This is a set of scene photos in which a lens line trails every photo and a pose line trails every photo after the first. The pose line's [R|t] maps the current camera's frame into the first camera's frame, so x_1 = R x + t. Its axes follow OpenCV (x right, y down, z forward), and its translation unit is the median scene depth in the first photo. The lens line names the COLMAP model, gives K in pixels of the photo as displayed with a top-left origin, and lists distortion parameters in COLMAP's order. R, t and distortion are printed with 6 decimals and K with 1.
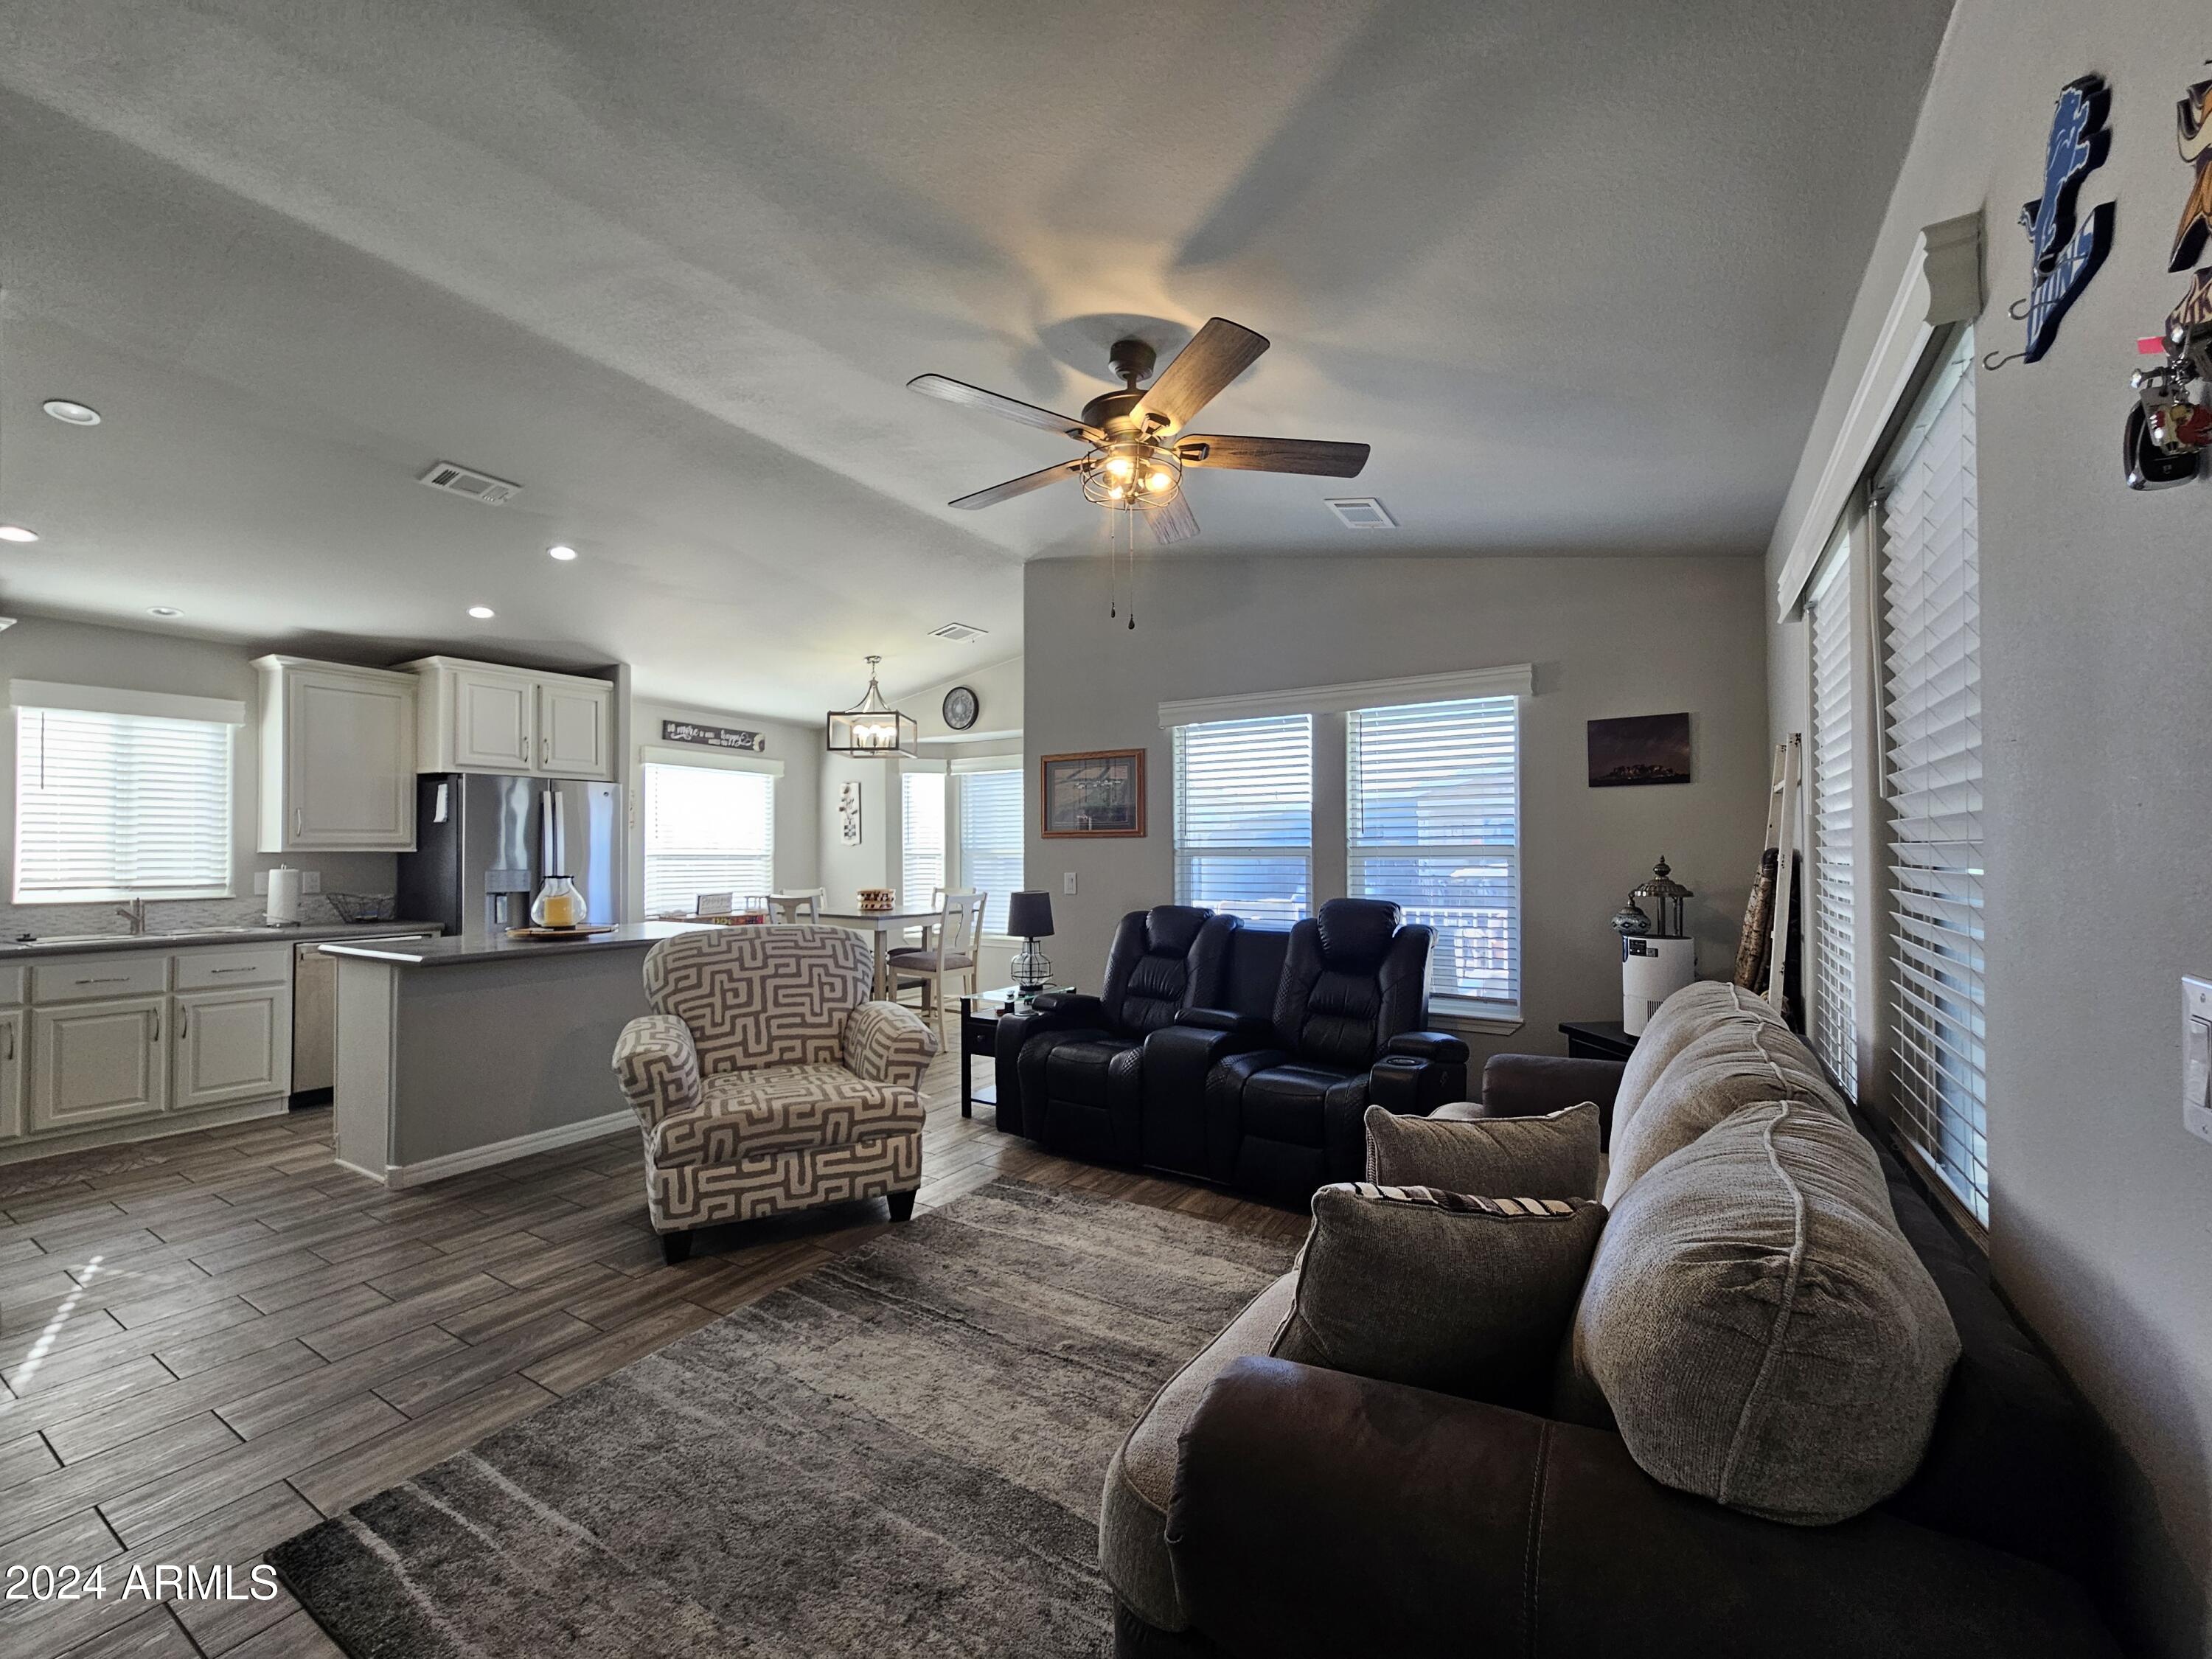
lens RADIAL K [[912.5, 0, 1103.2], [0, 912.5, 837.7], [0, 0, 1]] dist [0.004228, 0.001035]
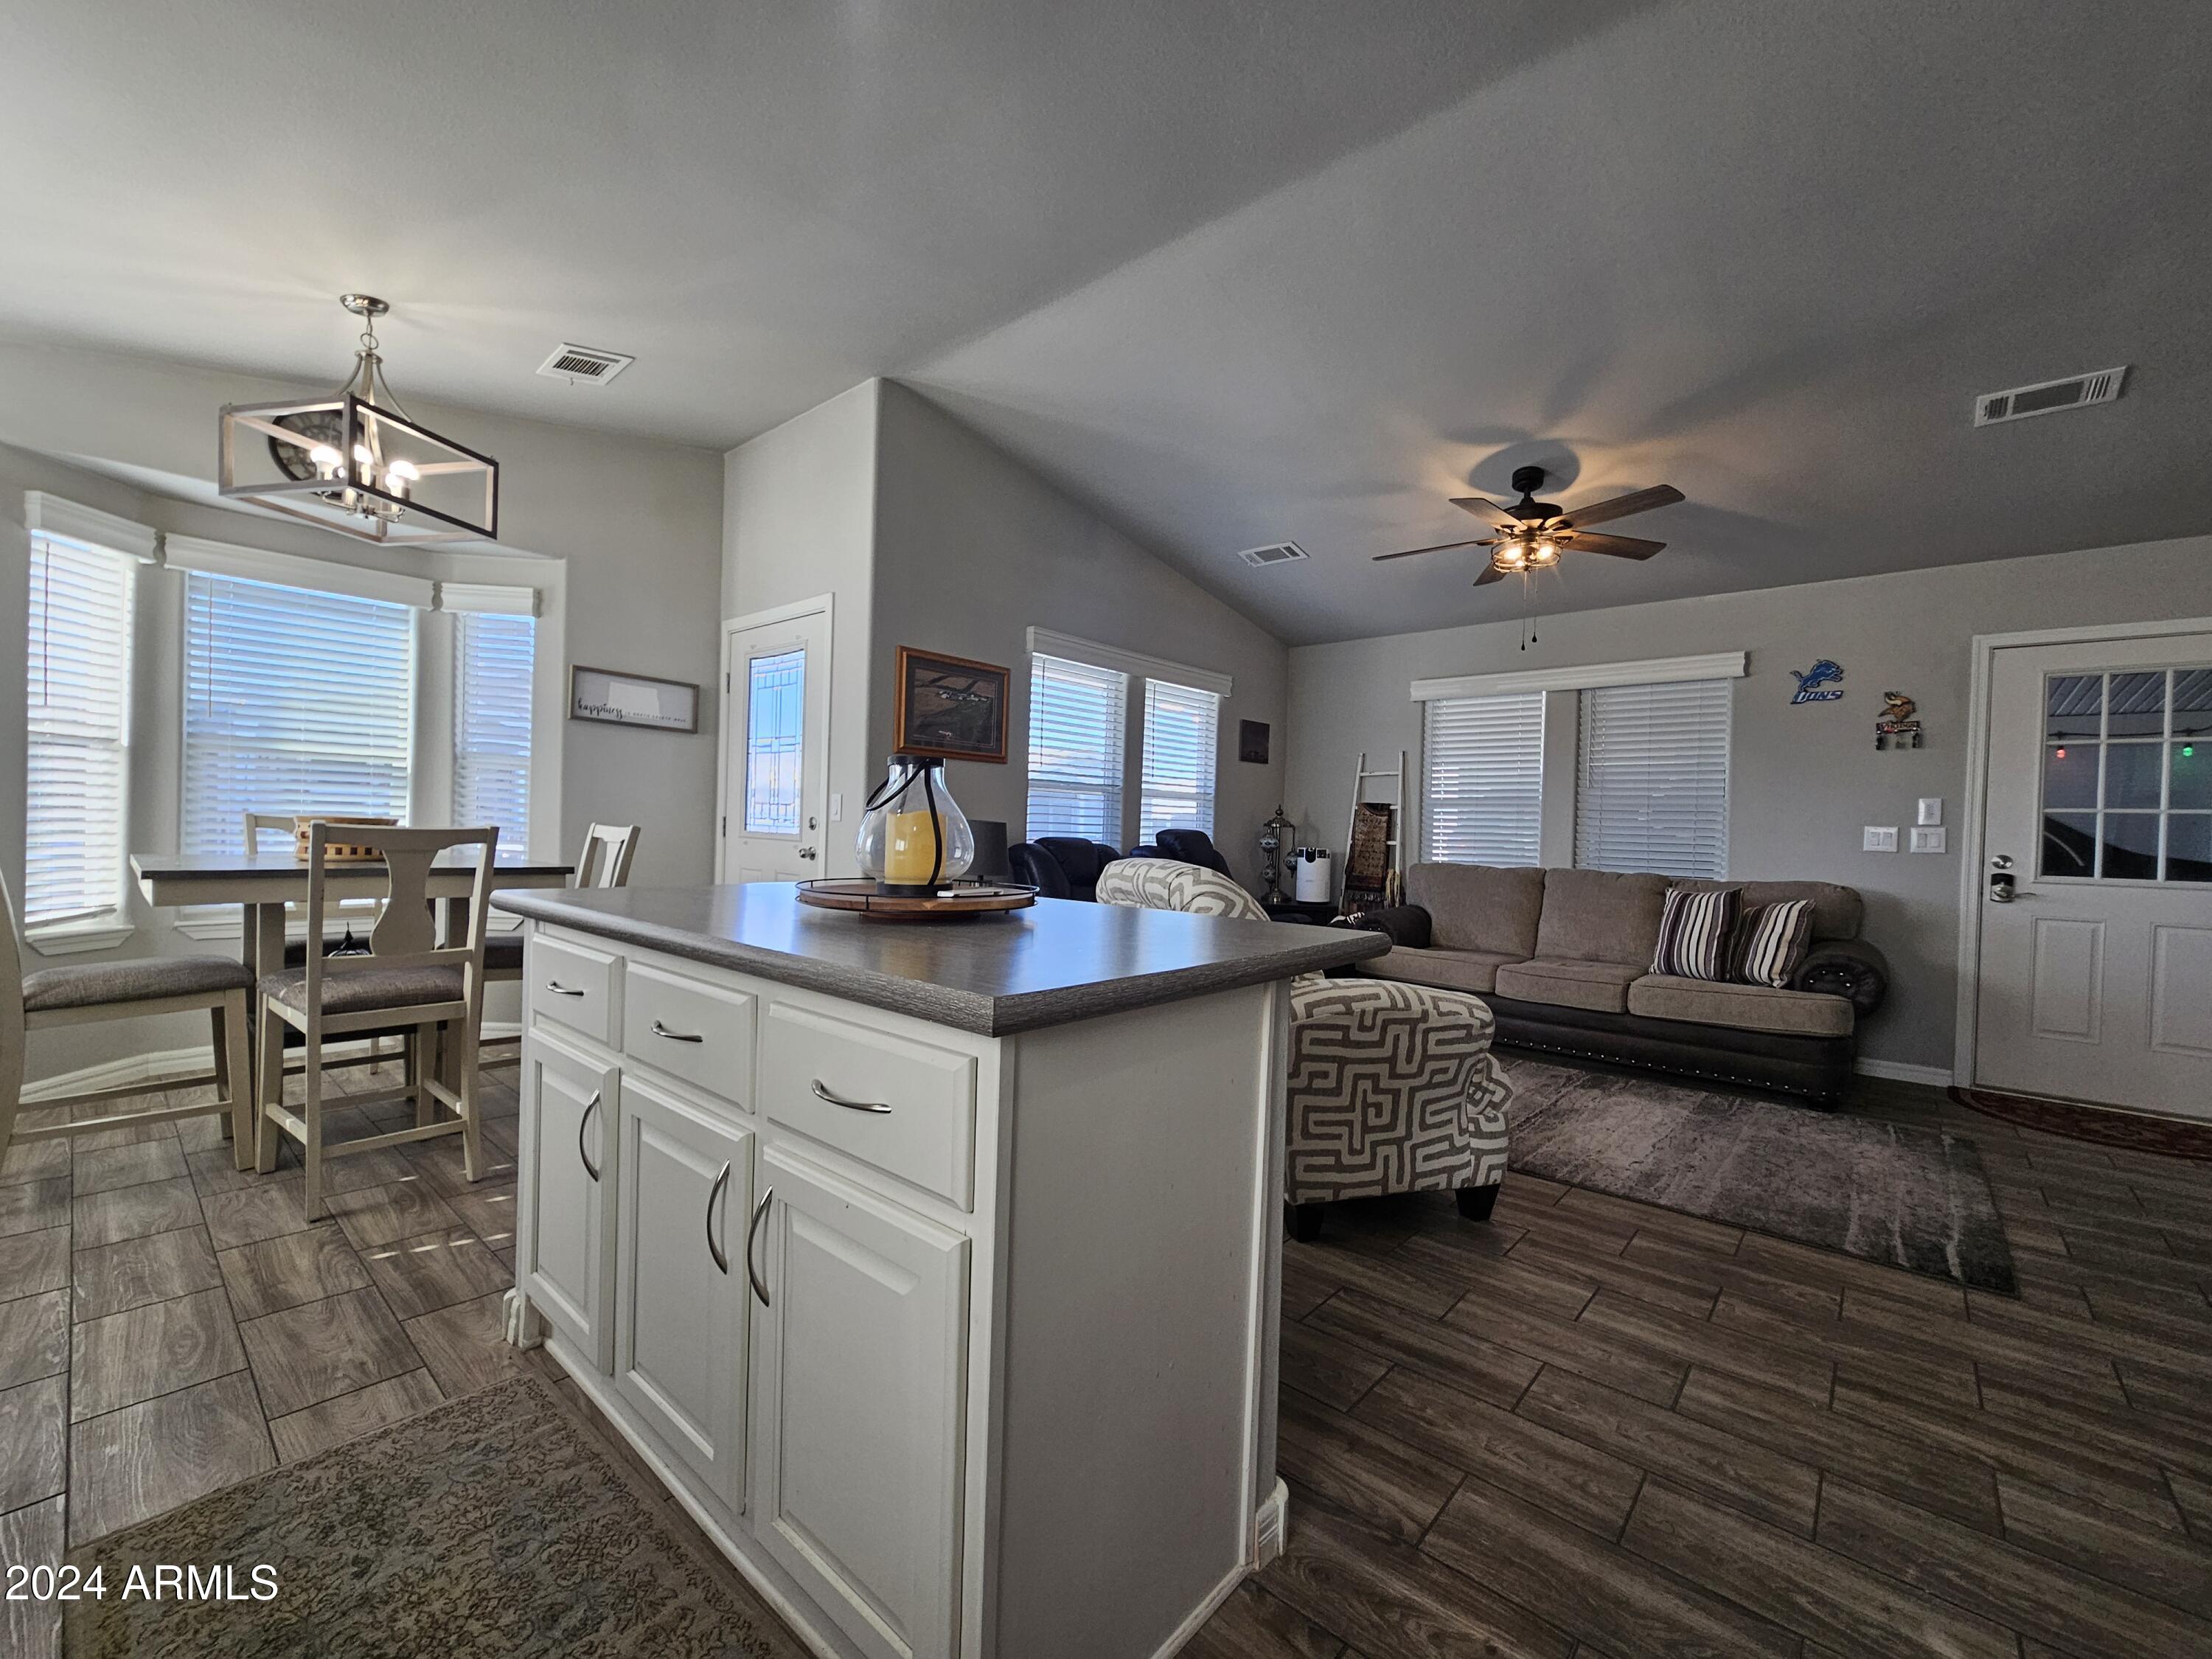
lens RADIAL K [[912.0, 0, 1104.5], [0, 912.0, 840.7], [0, 0, 1]] dist [0.003193, 0.000396]
pose [[0.160047, -0.005416, 0.987095, -1.252736], [-0.049278, 0.998694, 0.013470, 0.087171], [-0.985879, -0.050798, 0.159571, 1.096929]]
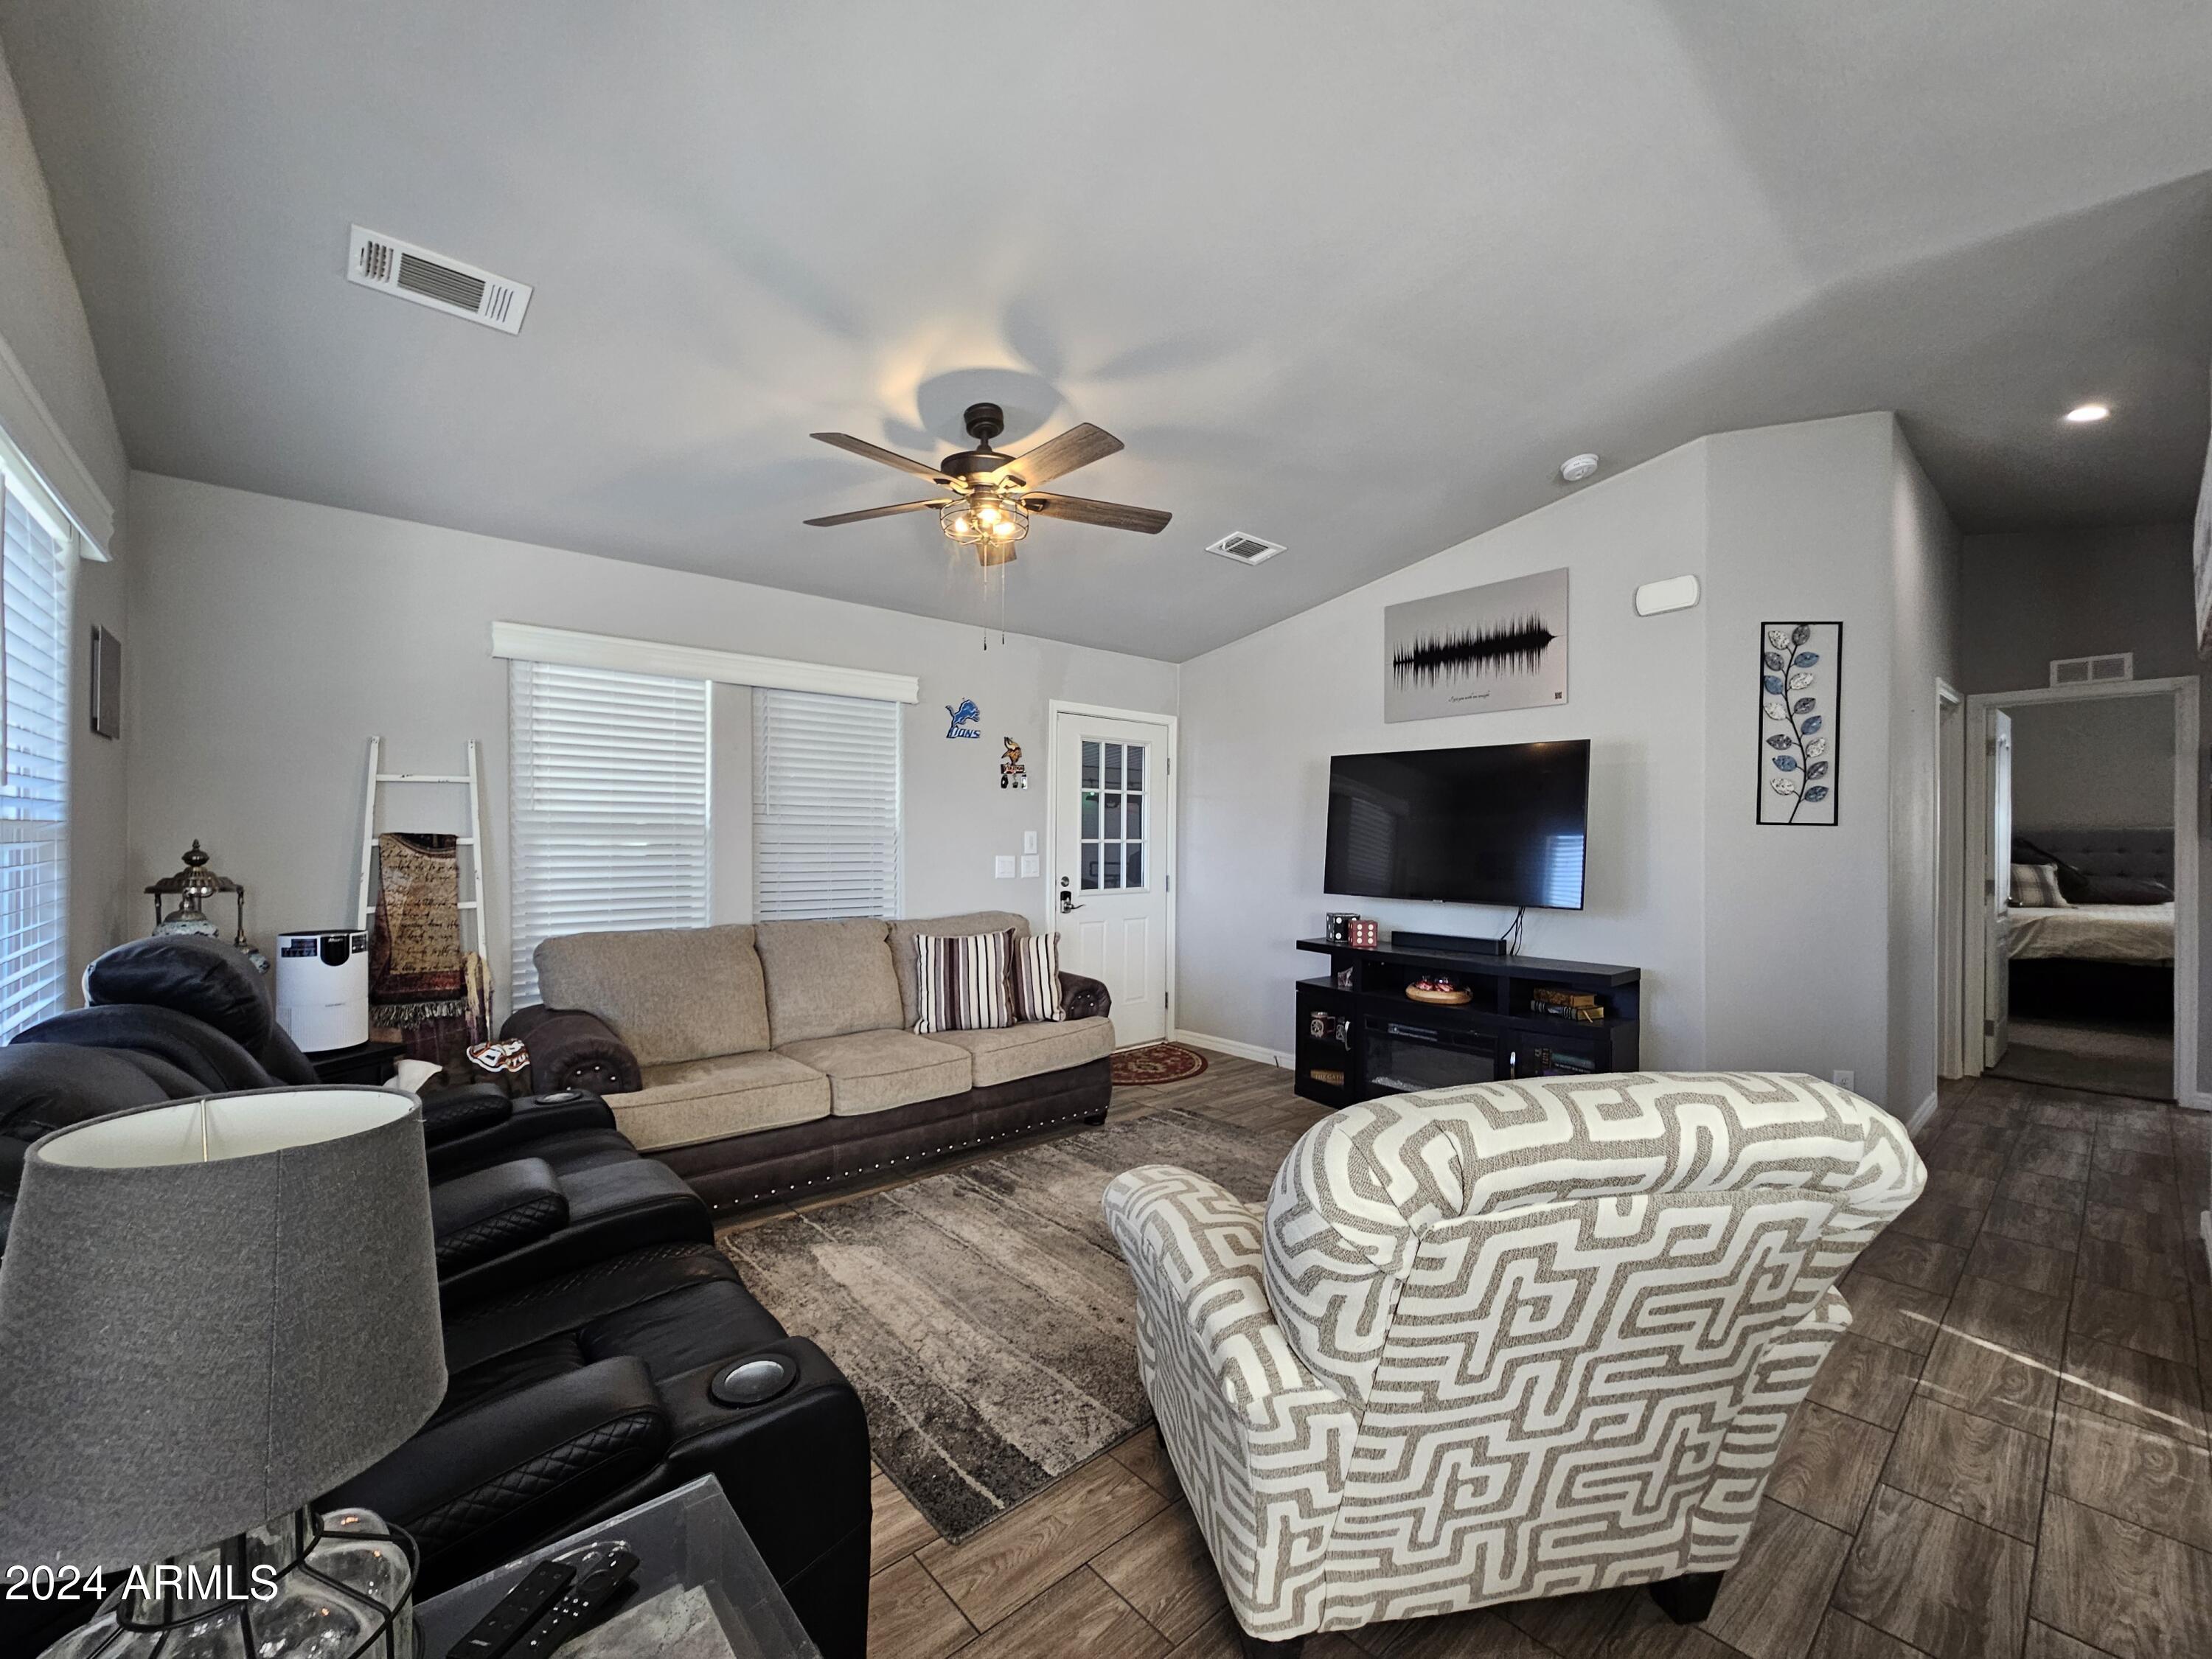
lens RADIAL K [[912.5, 0, 1103.2], [0, 912.5, 837.7], [0, 0, 1]] dist [0.004228, 0.001035]
pose [[-0.958263, 0.000548, 0.285888, -0.343589], [-0.006479, 0.999700, -0.023633, 0.033597], [-0.285815, -0.024498, -0.957972, 1.584425]]
